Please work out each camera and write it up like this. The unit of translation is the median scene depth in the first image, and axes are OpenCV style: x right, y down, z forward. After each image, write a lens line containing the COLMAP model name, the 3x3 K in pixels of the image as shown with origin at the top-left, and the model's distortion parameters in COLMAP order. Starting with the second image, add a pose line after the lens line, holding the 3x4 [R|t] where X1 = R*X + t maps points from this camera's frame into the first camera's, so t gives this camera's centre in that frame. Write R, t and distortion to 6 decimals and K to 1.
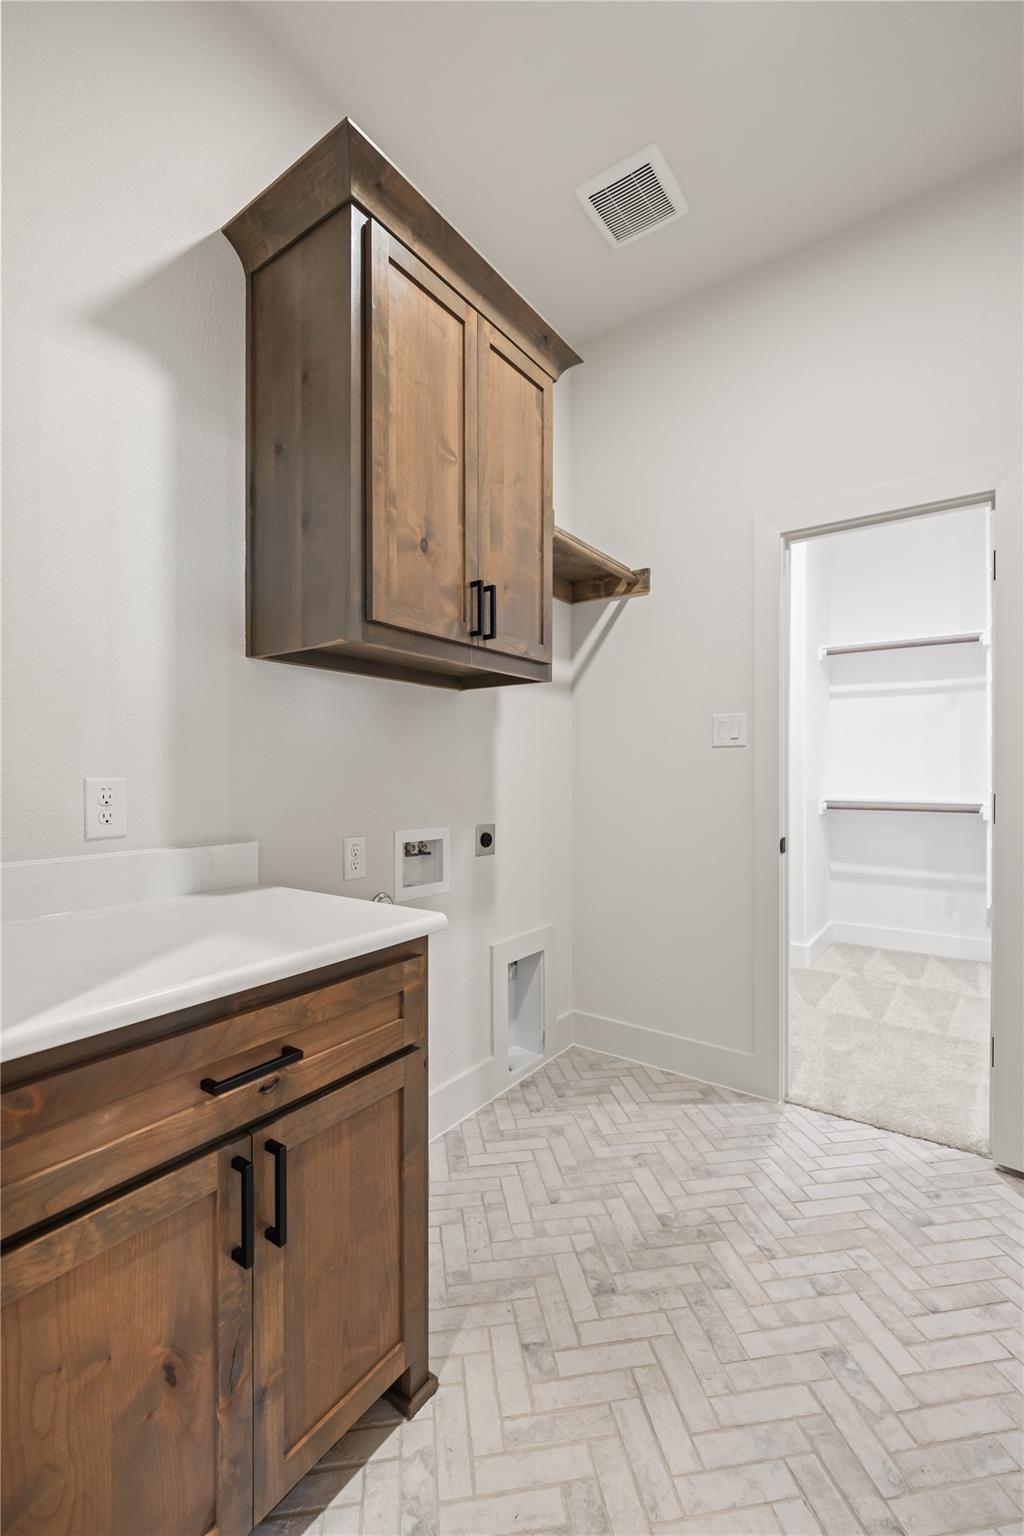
lens RADIAL K [[654.1, 0, 512.0], [0, 654.1, 768.0], [0, 0, 1]] dist [0.000364, 0.000018]
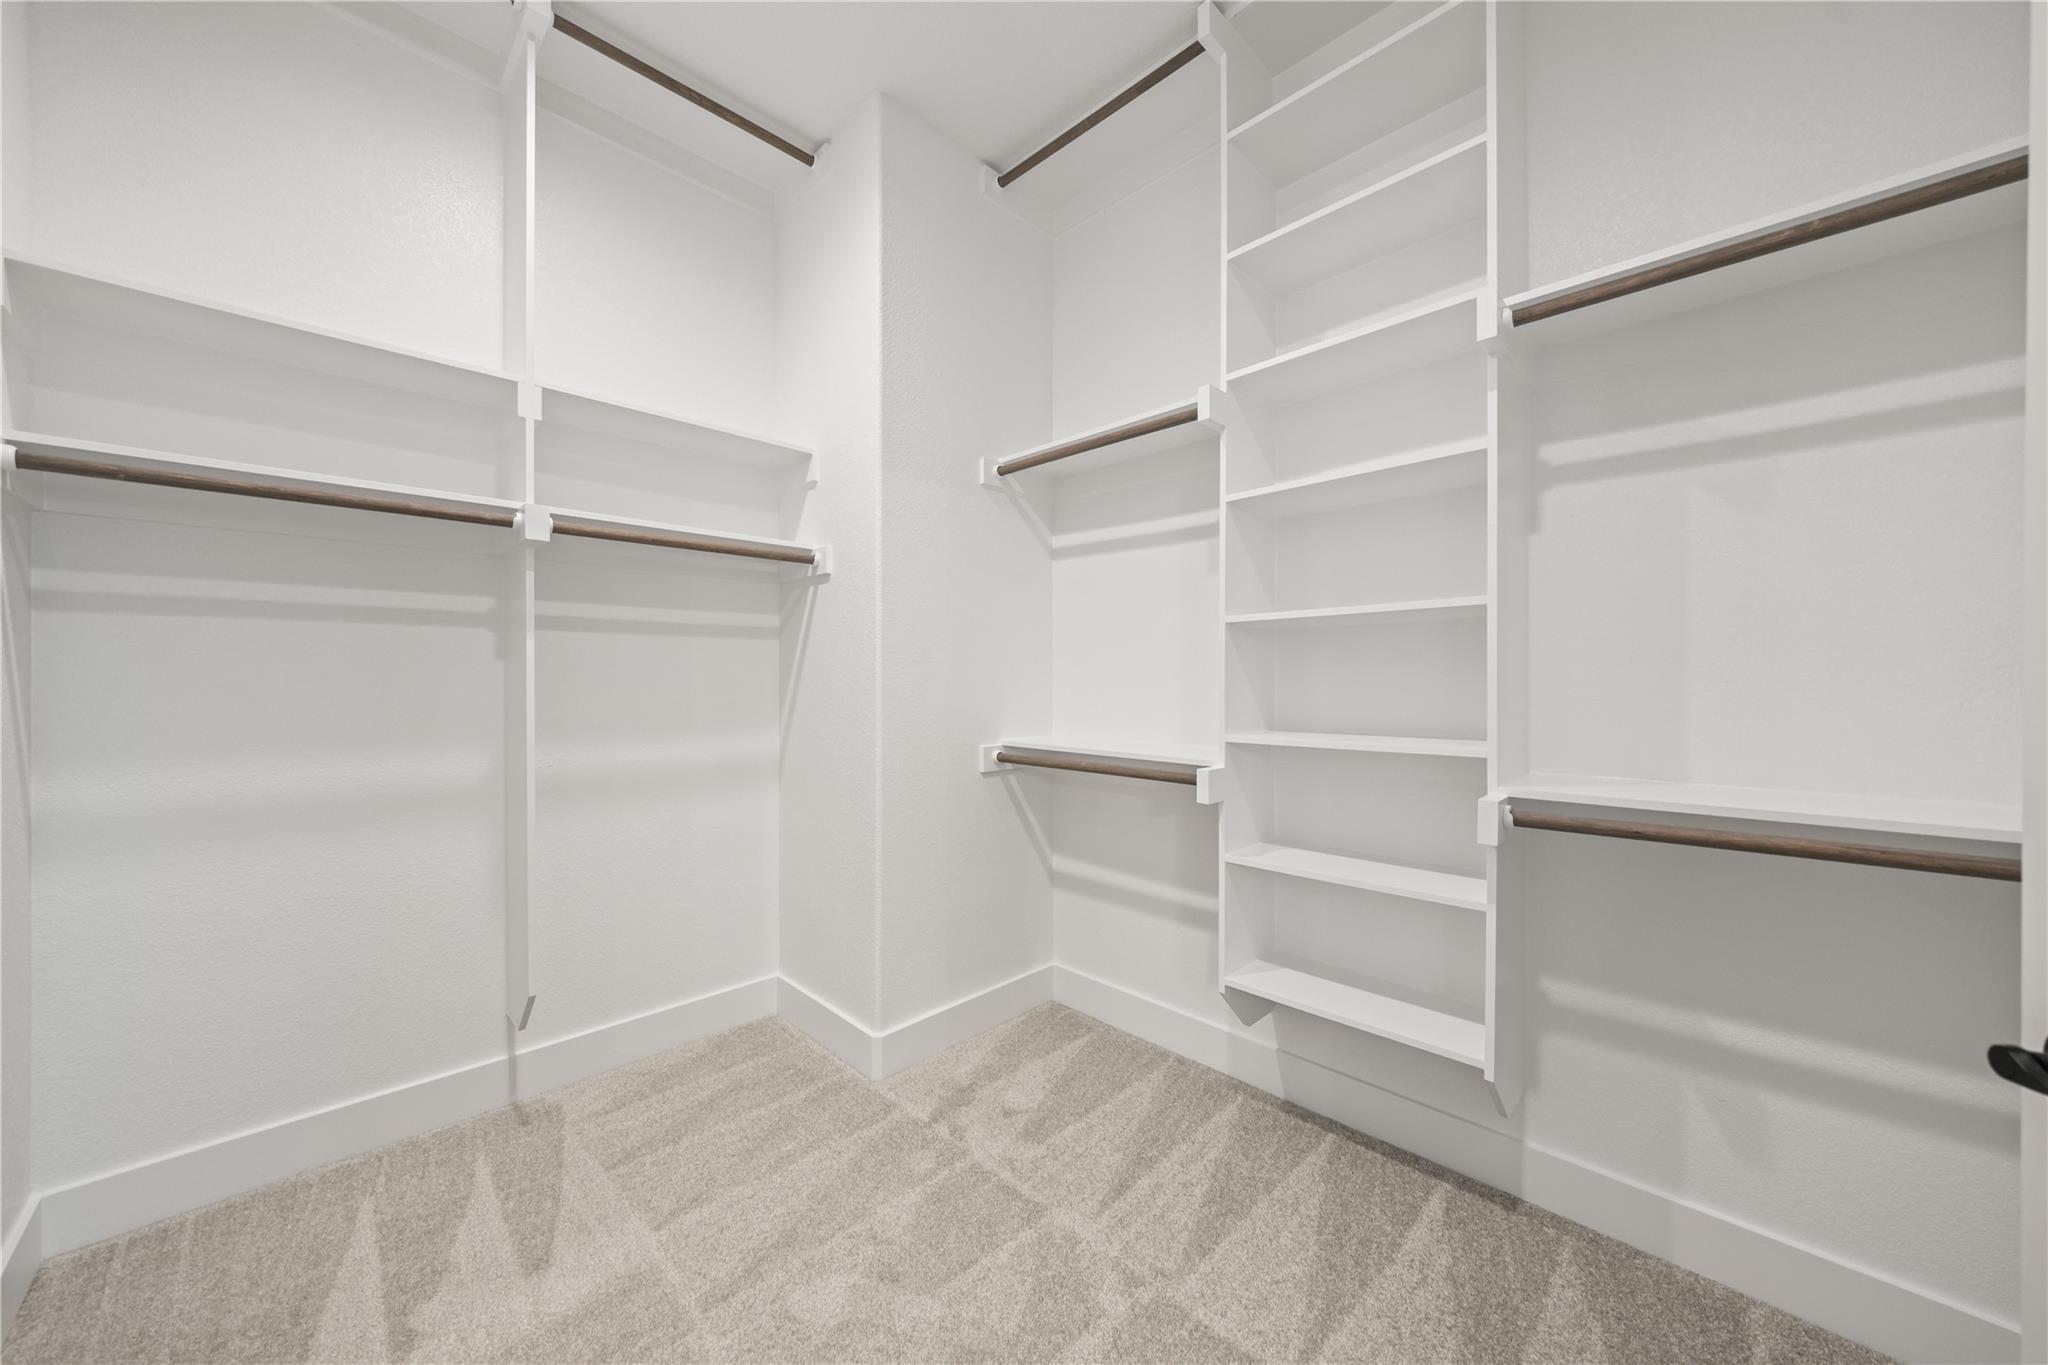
lens RADIAL K [[718.3, 0, 1024.0], [0, 718.3, 682.5], [0, 0, 1]] dist [0.000126, 0.000009]
pose [[0.987359, -0.001447, -0.158493, 0.657351], [0.002046, 0.999991, 0.003616, -0.004056], [0.158487, -0.003894, 0.987353, 0.472850]]
